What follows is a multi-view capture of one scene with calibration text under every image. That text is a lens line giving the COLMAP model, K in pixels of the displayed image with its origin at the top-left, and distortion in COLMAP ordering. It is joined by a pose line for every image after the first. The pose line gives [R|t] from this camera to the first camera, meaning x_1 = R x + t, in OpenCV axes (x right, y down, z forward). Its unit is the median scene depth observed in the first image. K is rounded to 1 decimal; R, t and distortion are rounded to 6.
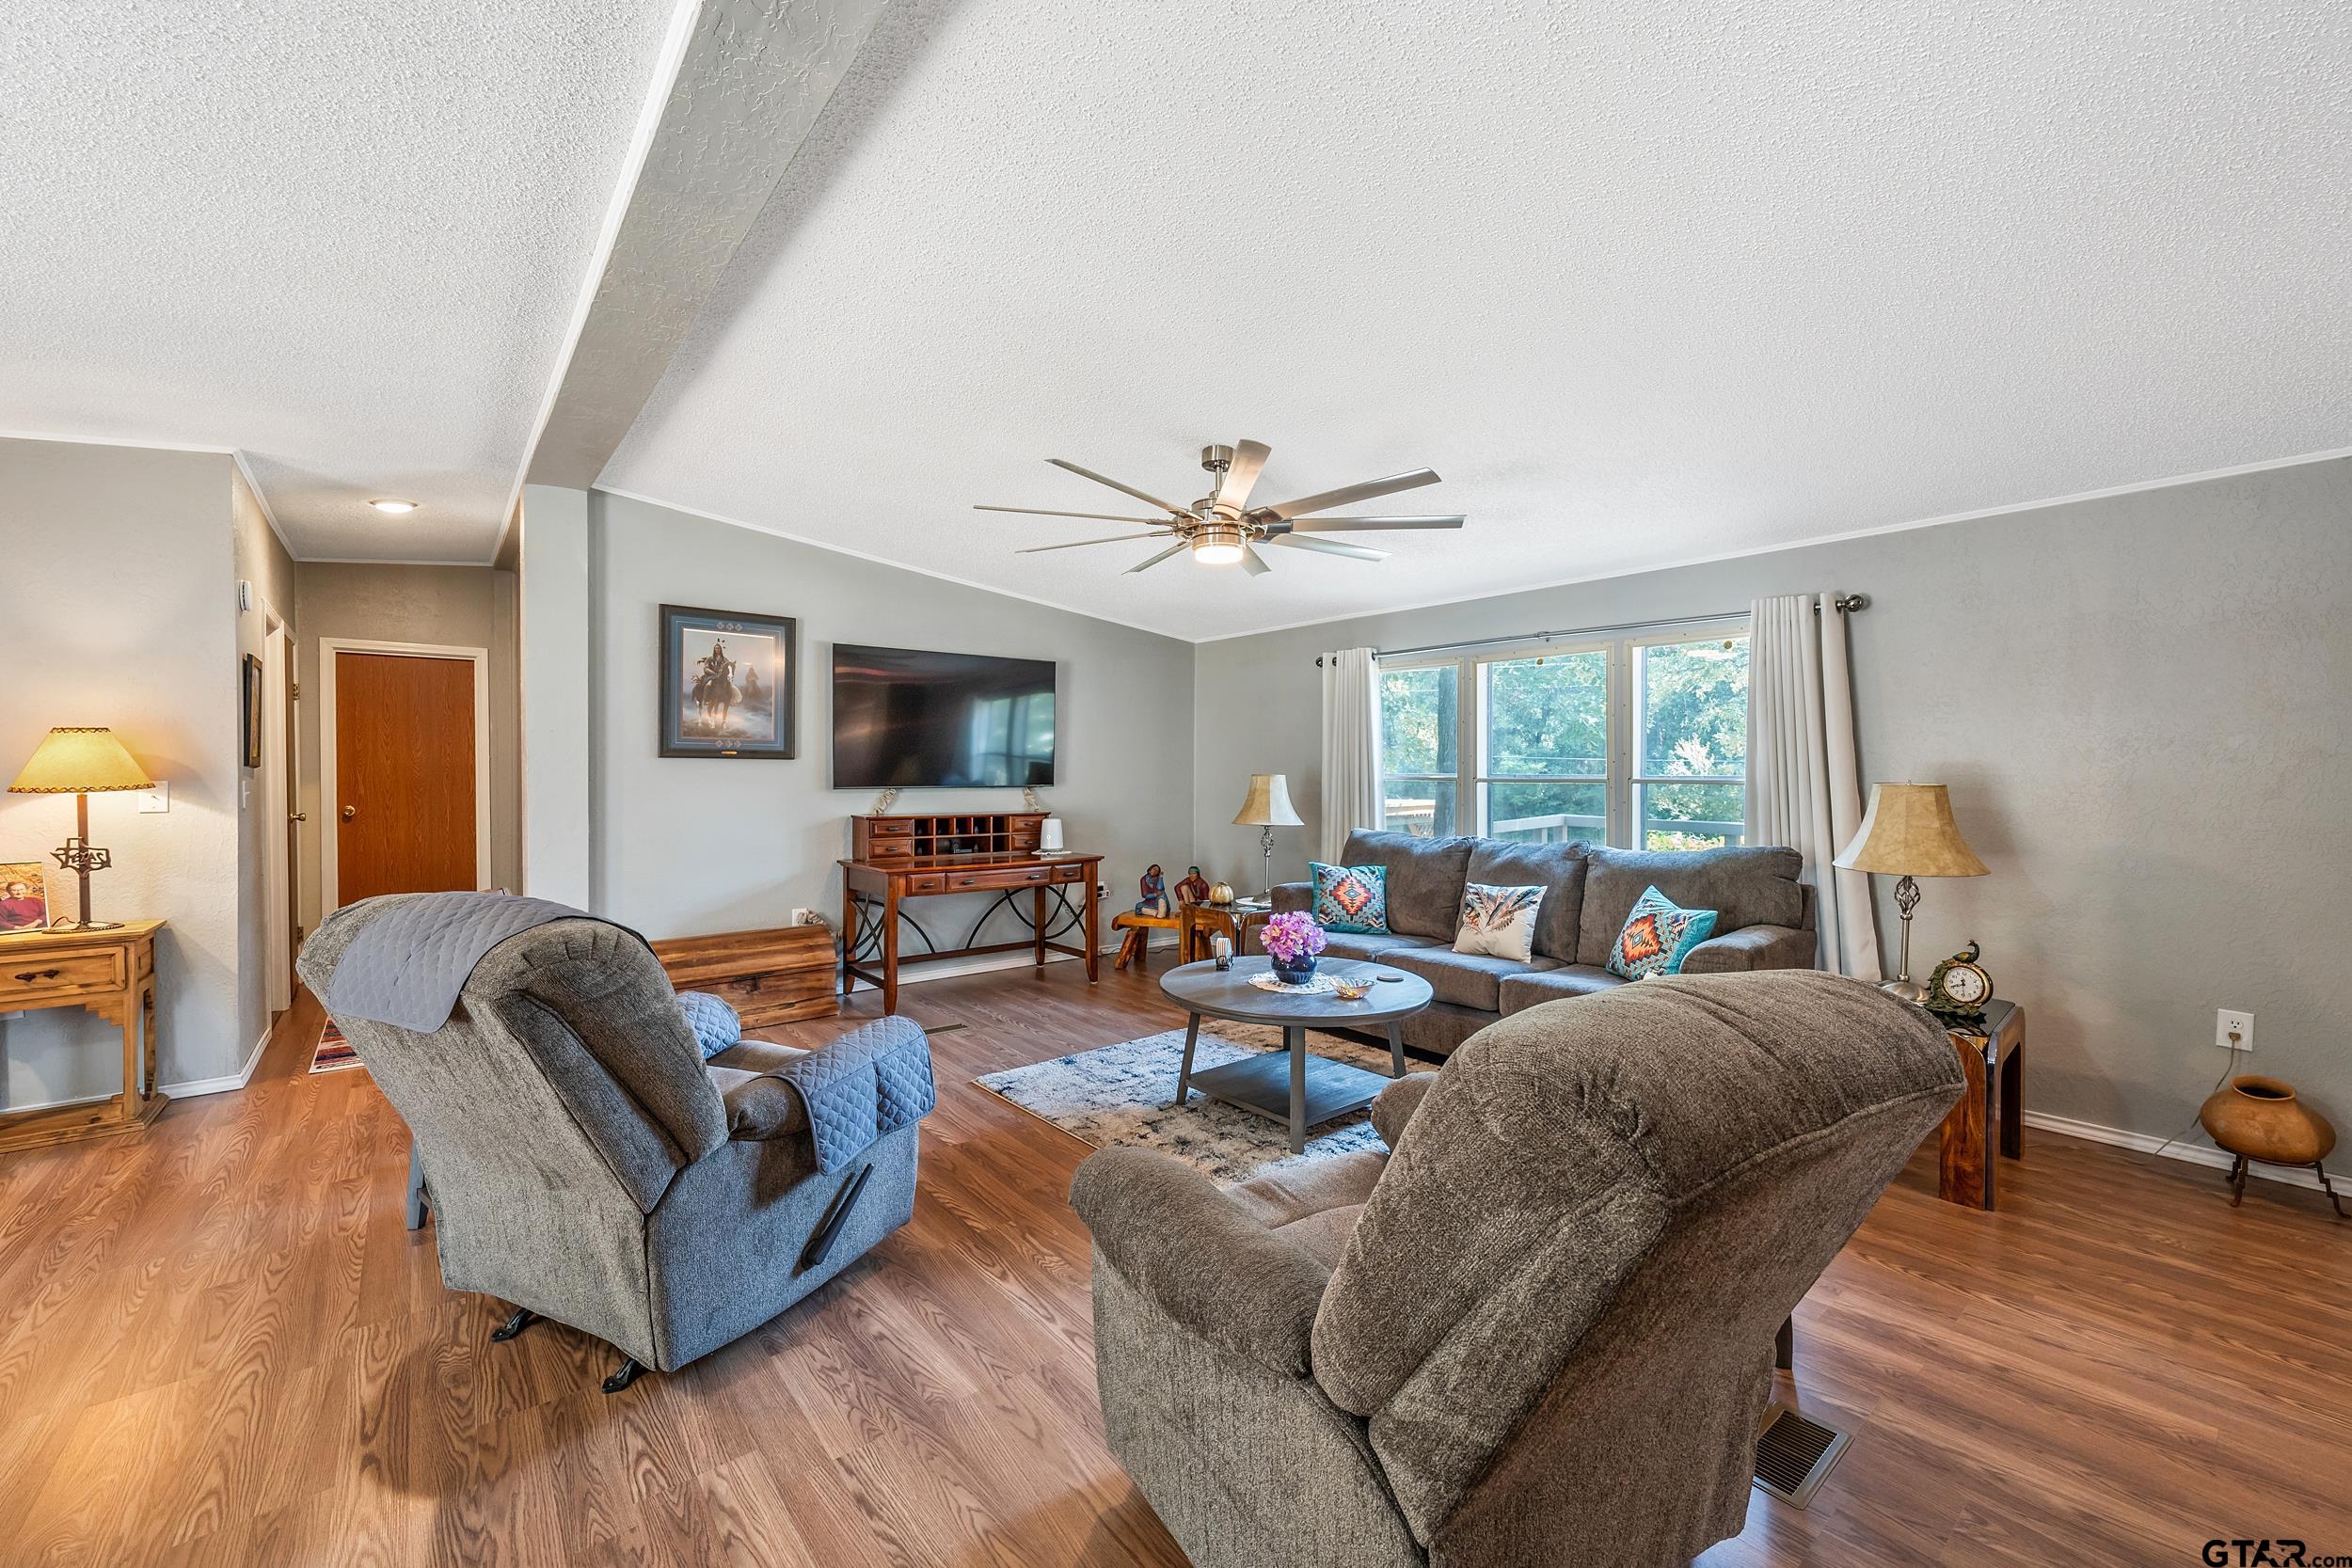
lens RADIAL K [[919.6, 0, 1176.3], [0, 919.6, 782.3], [0, 0, 1]] dist [0.002789, 0.000092]
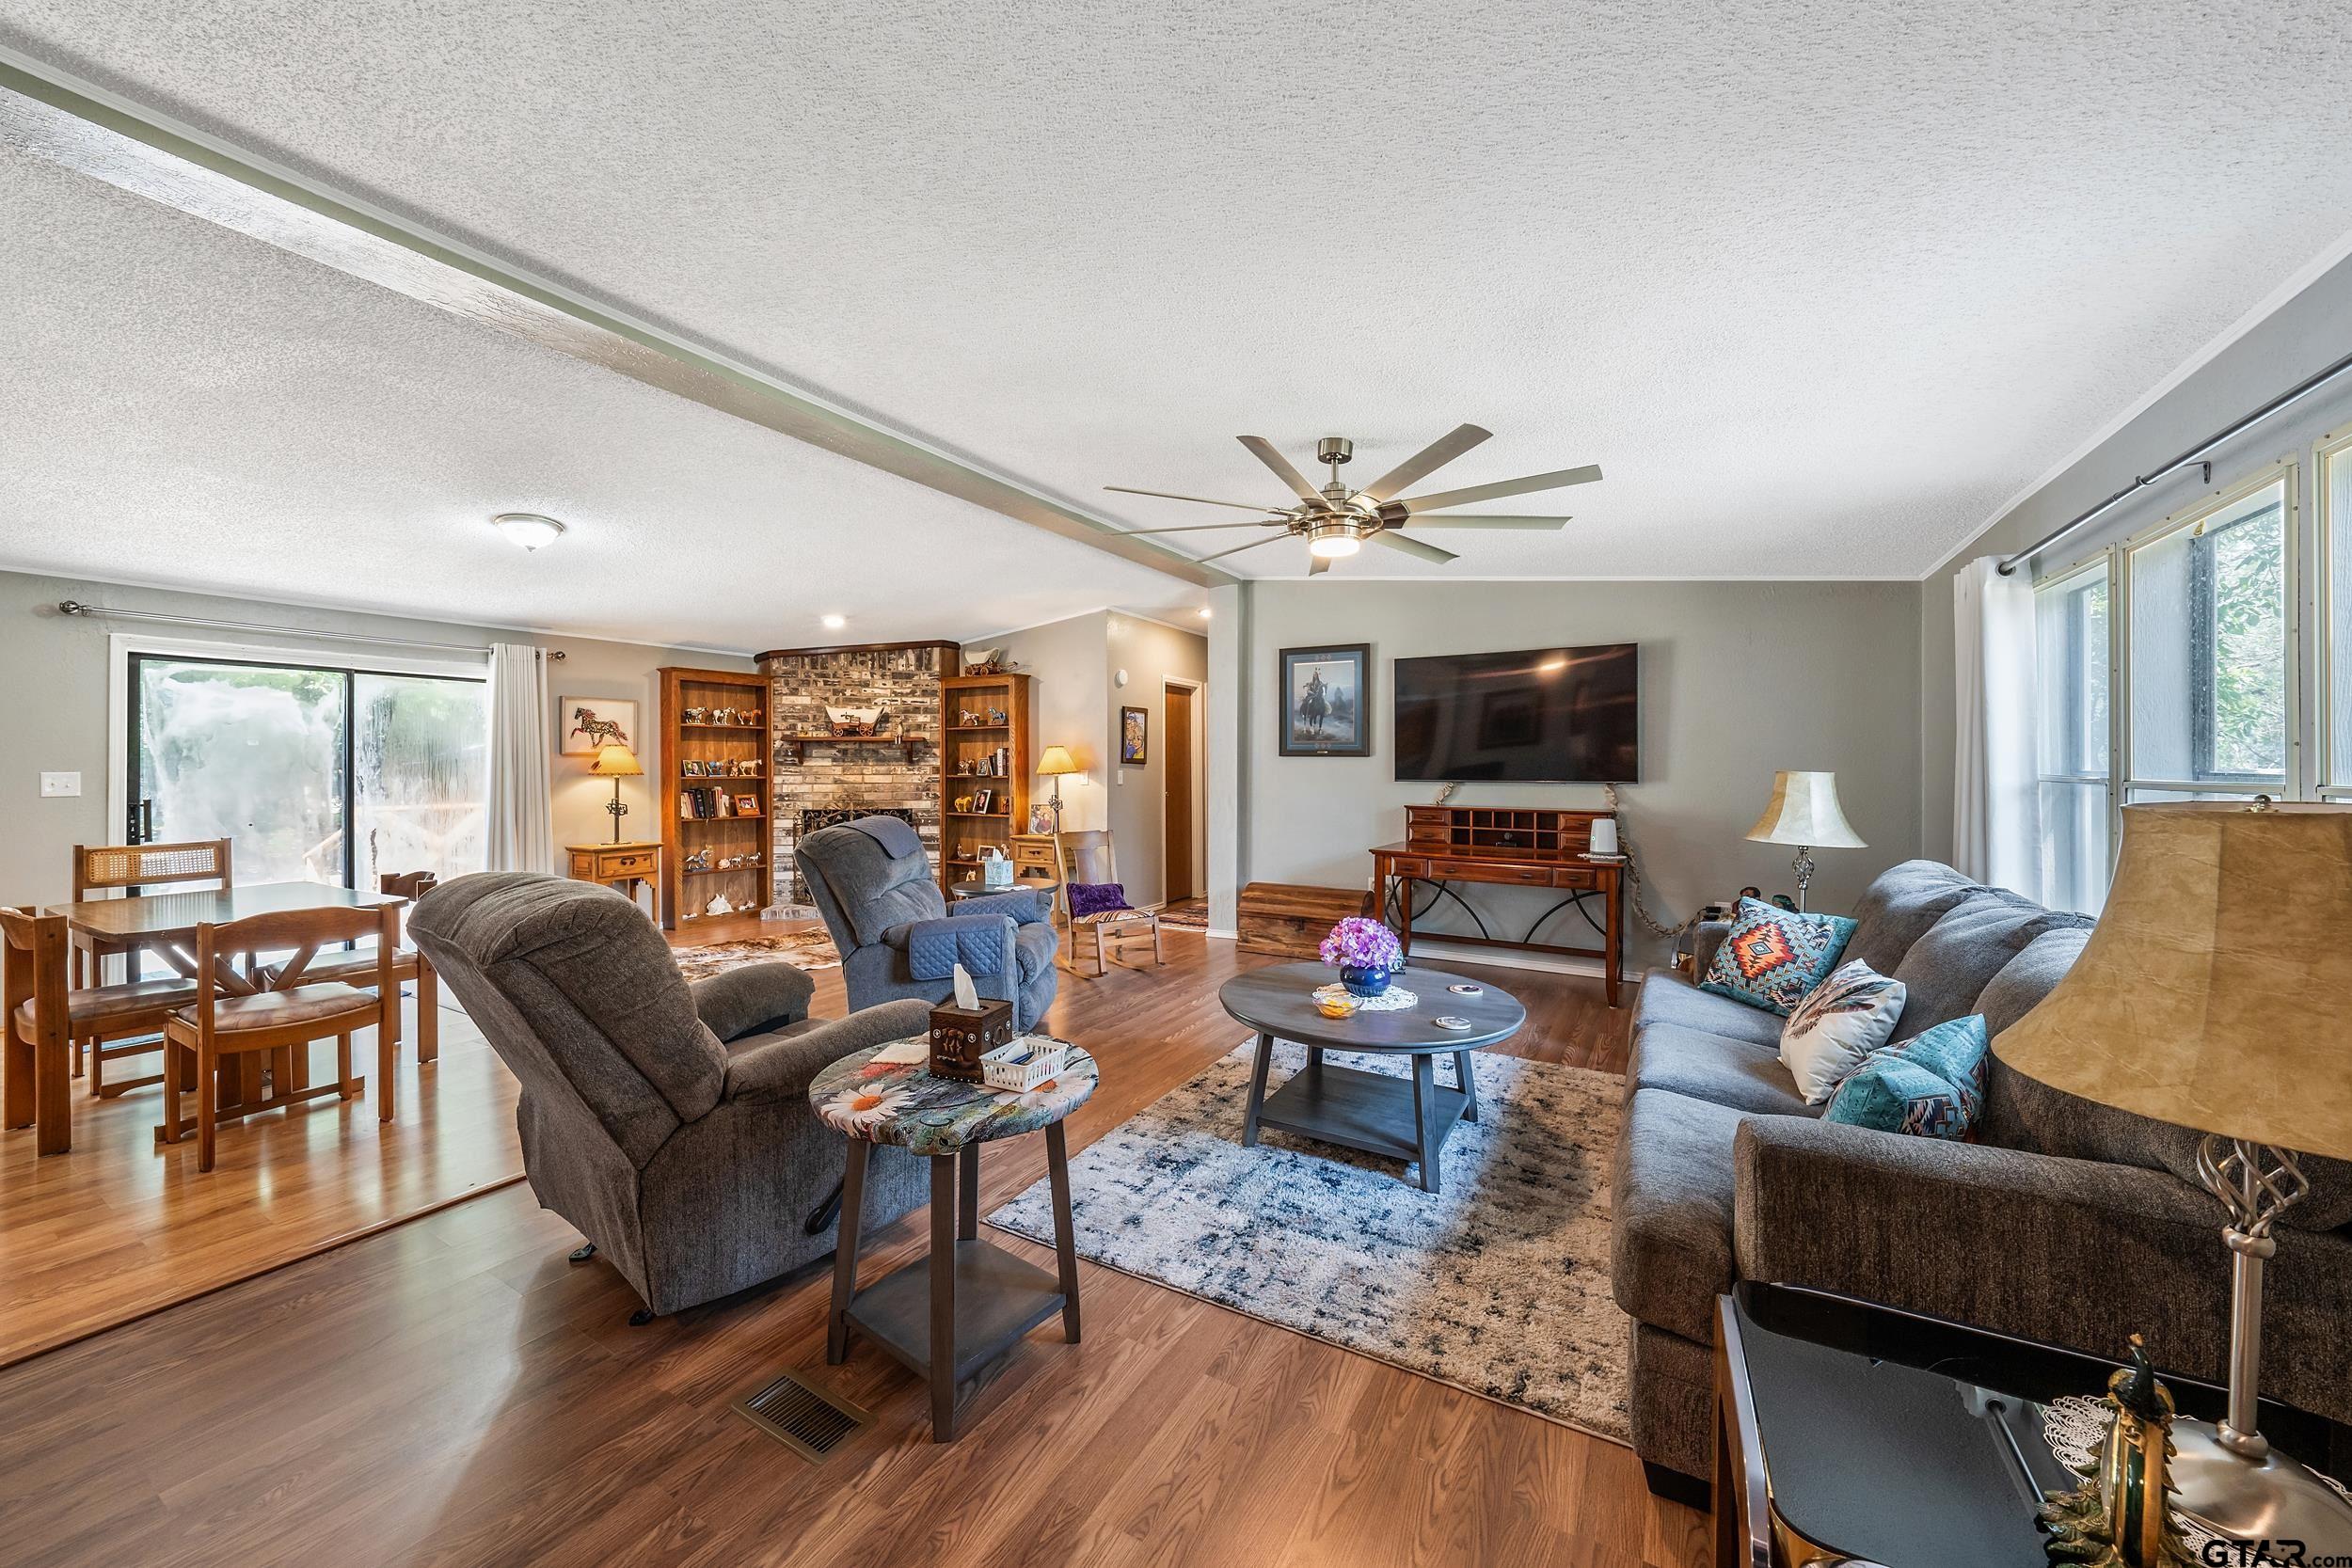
lens RADIAL K [[858.1, 0, 1176.9], [0, 858.1, 768.0], [0, 0, 1]] dist [-0.000328, -0.000017]
pose [[0.353447, 0.003325, -0.935449, 0.591167], [-0.014421, 0.999894, -0.001894, -0.003597], [0.935343, 0.014160, 0.353458, 0.356637]]
